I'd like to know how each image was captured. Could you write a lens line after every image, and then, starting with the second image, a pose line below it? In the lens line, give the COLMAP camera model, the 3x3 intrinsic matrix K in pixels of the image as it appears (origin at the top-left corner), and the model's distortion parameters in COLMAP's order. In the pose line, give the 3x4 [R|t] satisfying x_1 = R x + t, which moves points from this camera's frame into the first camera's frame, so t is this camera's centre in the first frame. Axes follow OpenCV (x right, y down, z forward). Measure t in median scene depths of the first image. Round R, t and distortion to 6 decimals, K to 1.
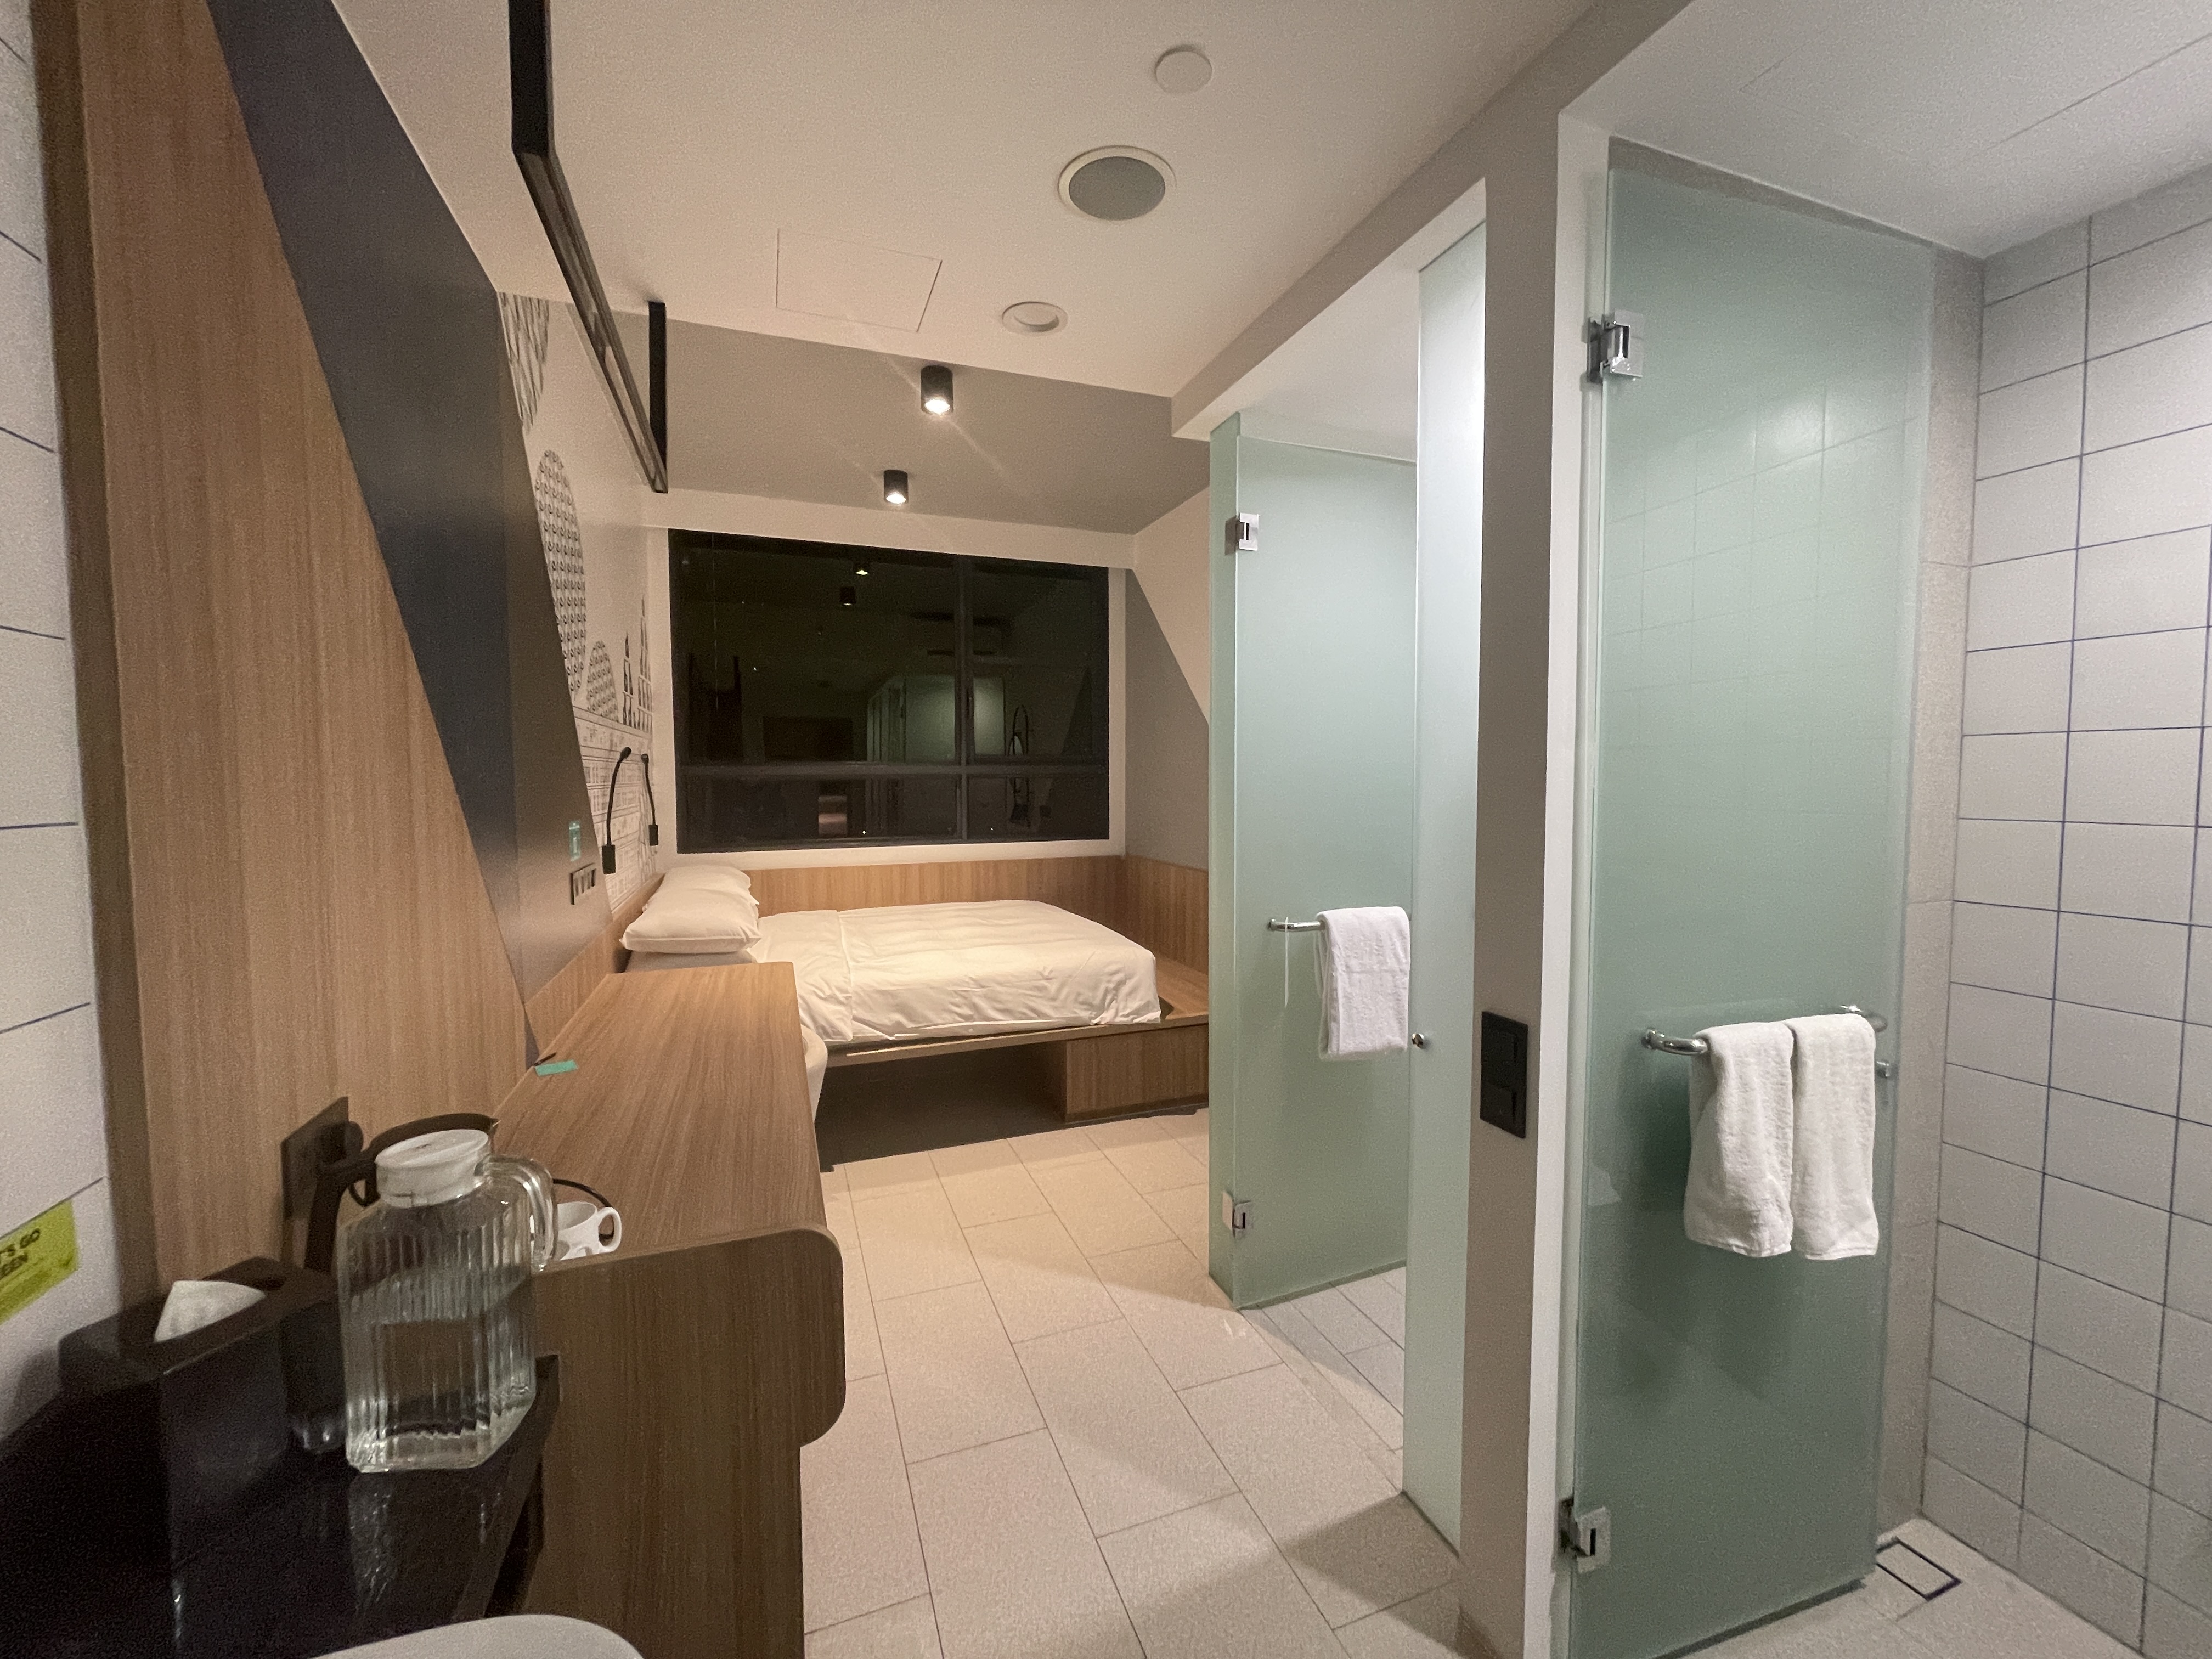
lens RADIAL K [[890.5, 0, 1101.6], [0, 890.5, 826.9], [0, 0, 1]] dist [-0.000564, -0.000013]
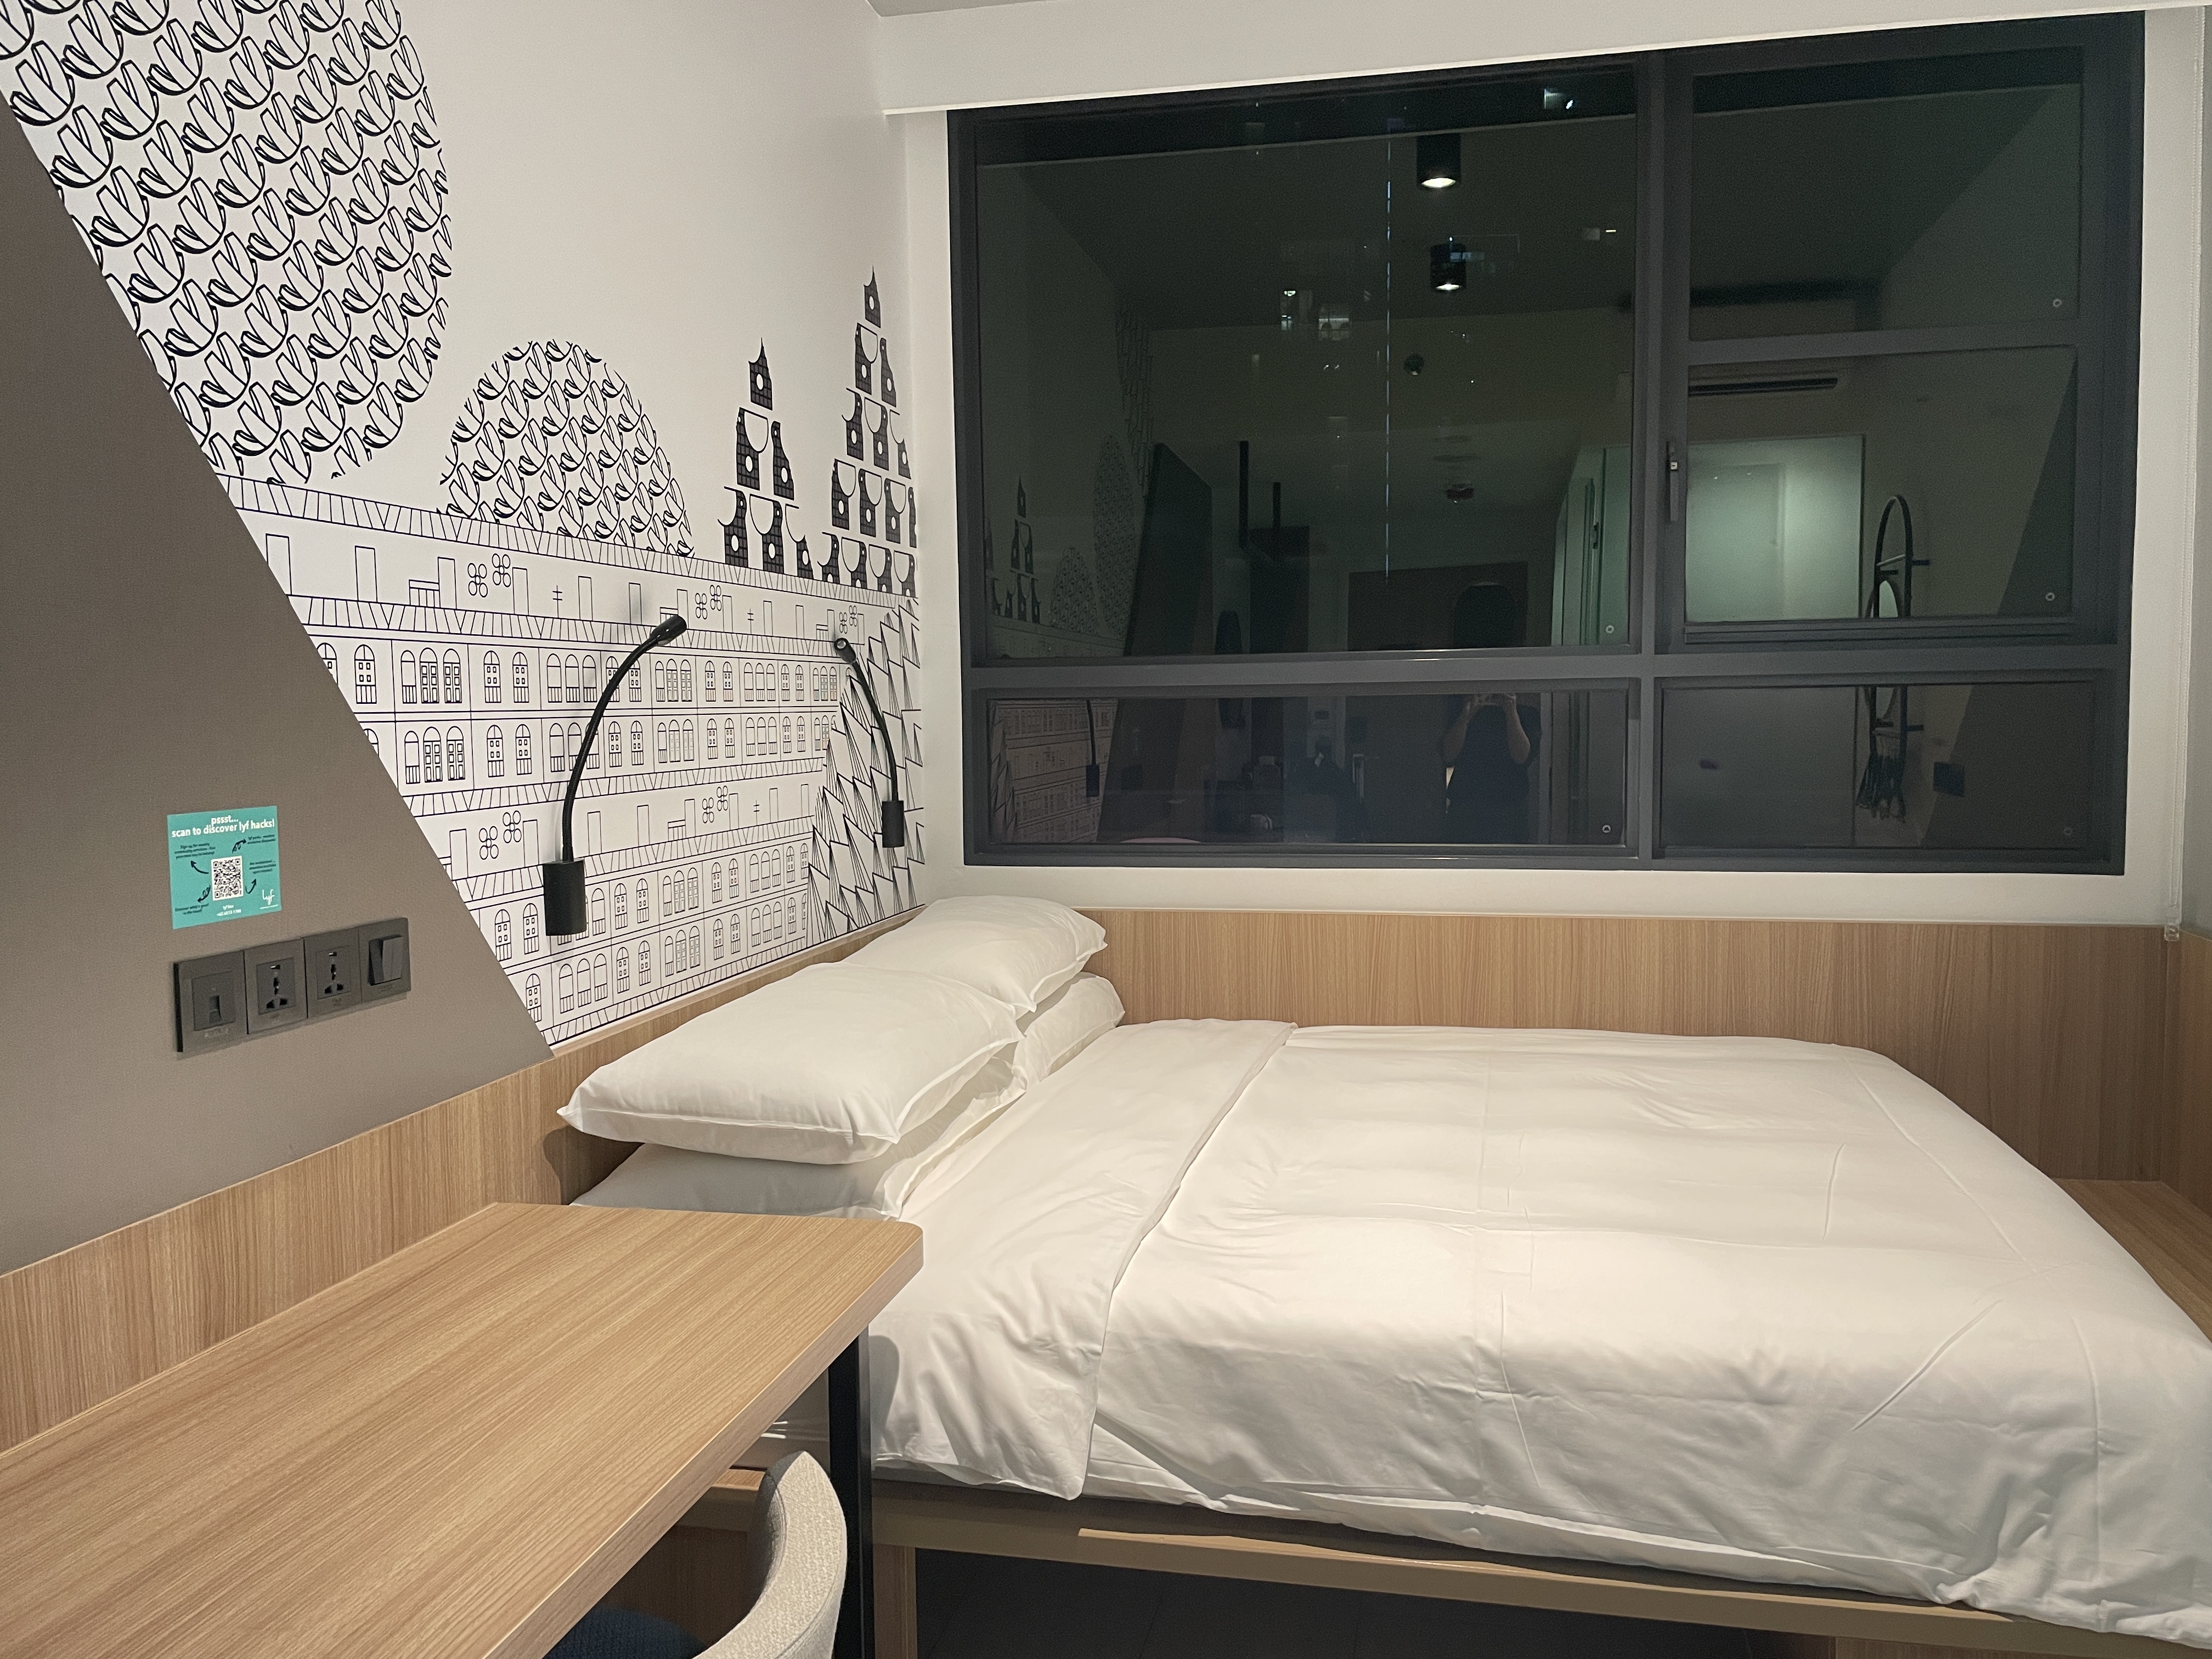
lens RADIAL K [[1679.0, 0, 1106.1], [0, 1679.0, 824.5], [0, 0, 1]] dist [0.006679, -0.024383]
pose [[0.836446, 0.034301, -0.546975, 0.046616], [-0.022383, 0.999345, 0.028440, -0.019324], [0.547592, -0.011546, 0.836666, 0.438964]]
